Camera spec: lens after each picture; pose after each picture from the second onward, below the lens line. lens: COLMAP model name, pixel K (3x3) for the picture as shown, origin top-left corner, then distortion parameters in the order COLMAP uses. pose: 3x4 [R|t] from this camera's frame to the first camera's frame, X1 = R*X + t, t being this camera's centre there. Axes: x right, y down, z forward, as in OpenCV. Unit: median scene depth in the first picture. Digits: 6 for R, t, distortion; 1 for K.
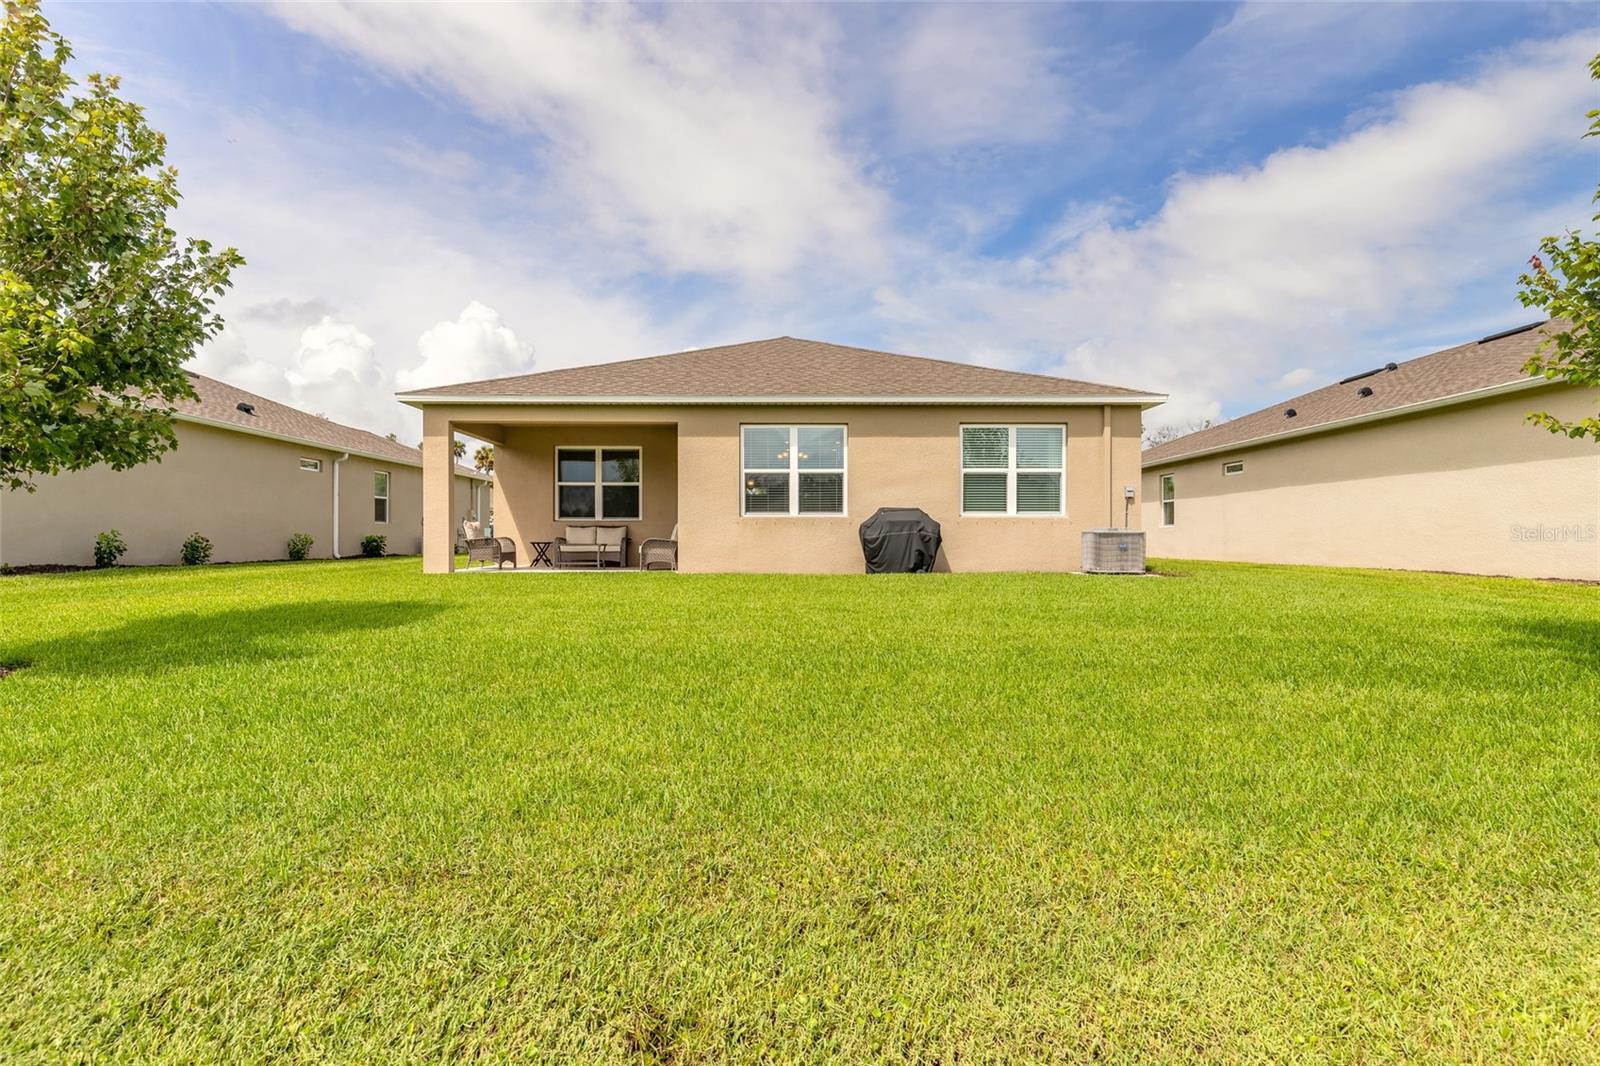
lens RADIAL K [[756.8, 0, 801.3], [0, 756.8, 545.0], [0, 0, 1]] dist [0.003726, 0.000360]
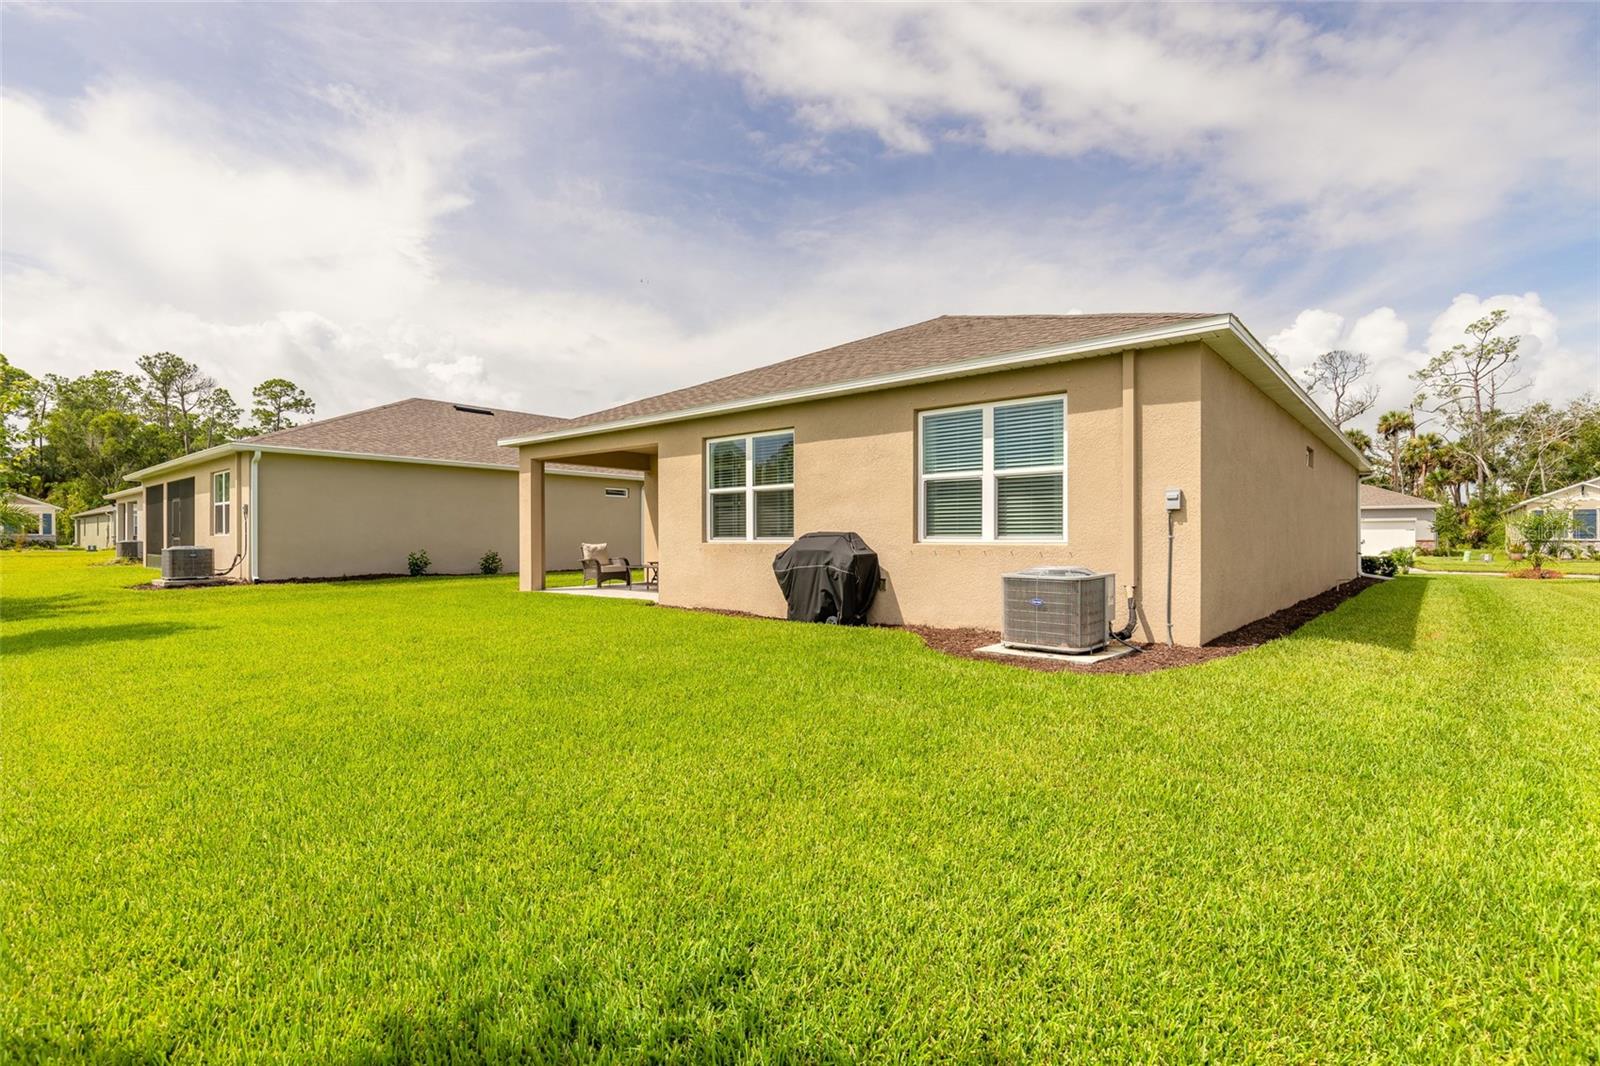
lens RADIAL K [[756.8, 0, 806.6], [0, 756.8, 531.9], [0, 0, 1]] dist [0.003726, 0.000360]
pose [[0.748792, -0.005453, -0.662783, 0.596467], [-0.003450, 0.999921, -0.012124, -0.039126], [0.662797, 0.011365, 0.748713, 0.406935]]
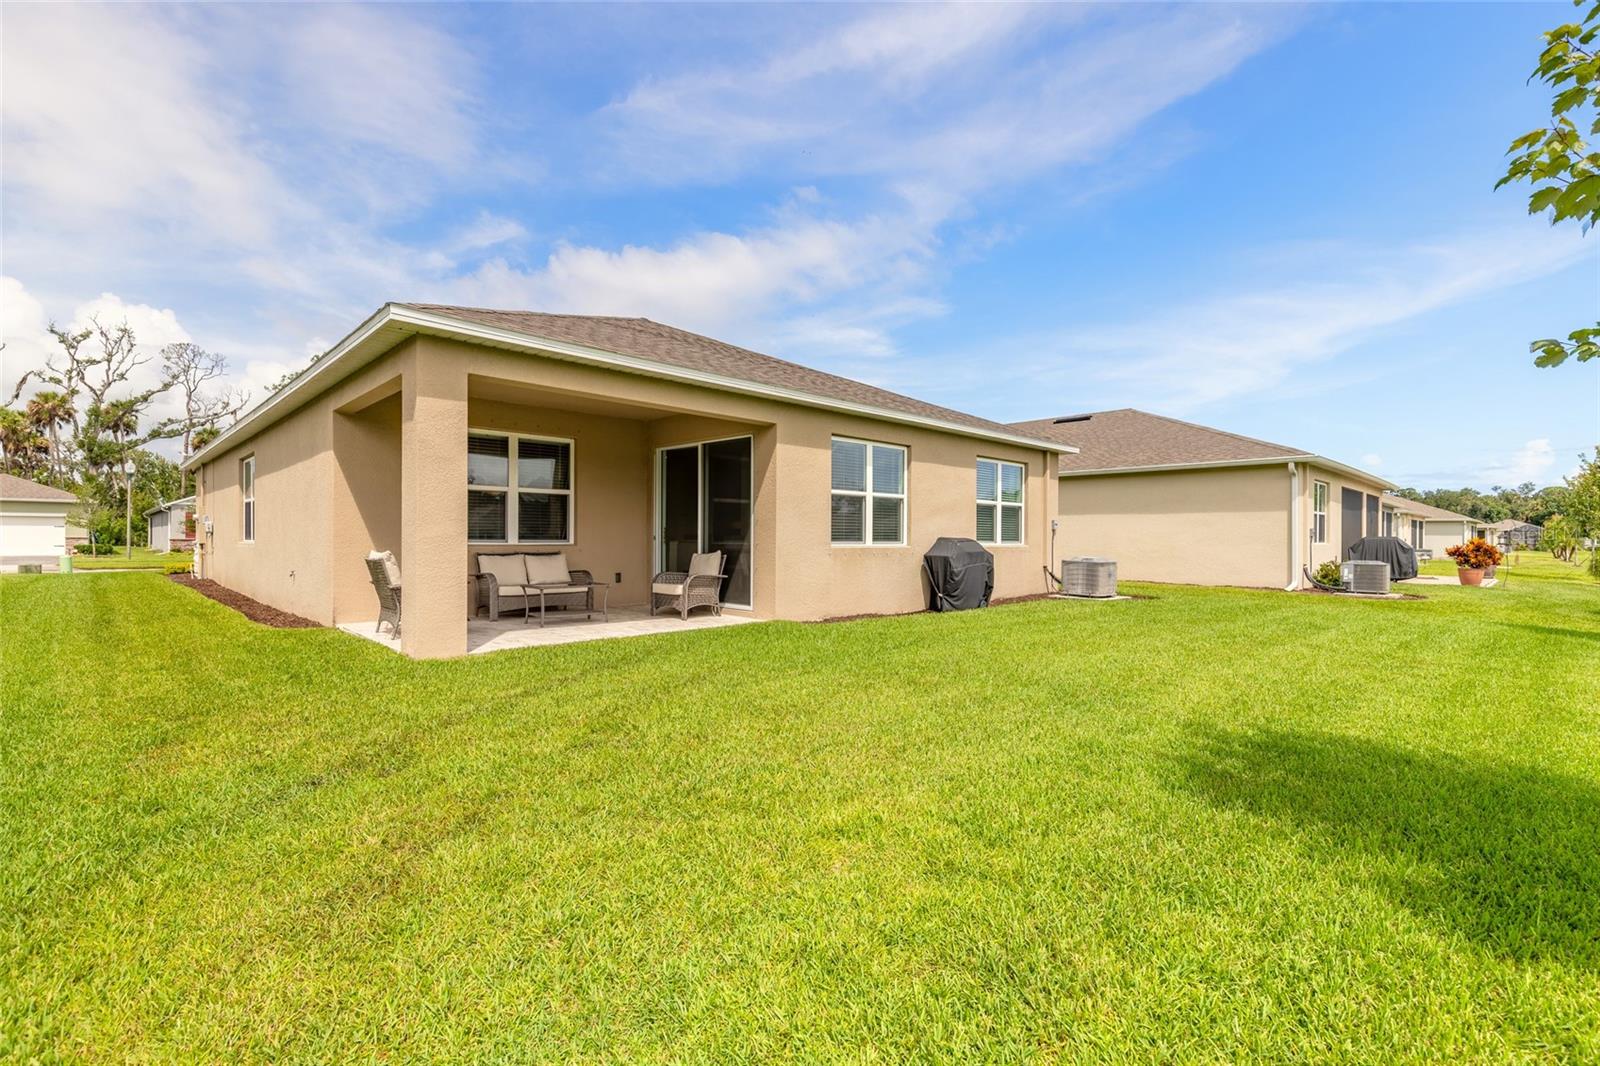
lens RADIAL K [[720.8, 0, 794.1], [0, 720.8, 533.5], [0, 0, 1]] dist [0.007922, -0.001866]
pose [[0.734359, 0.009273, 0.678698, -0.629656], [0.000084, 0.999905, -0.013752, -0.041116], [-0.678761, 0.010156, 0.734289, 0.452818]]
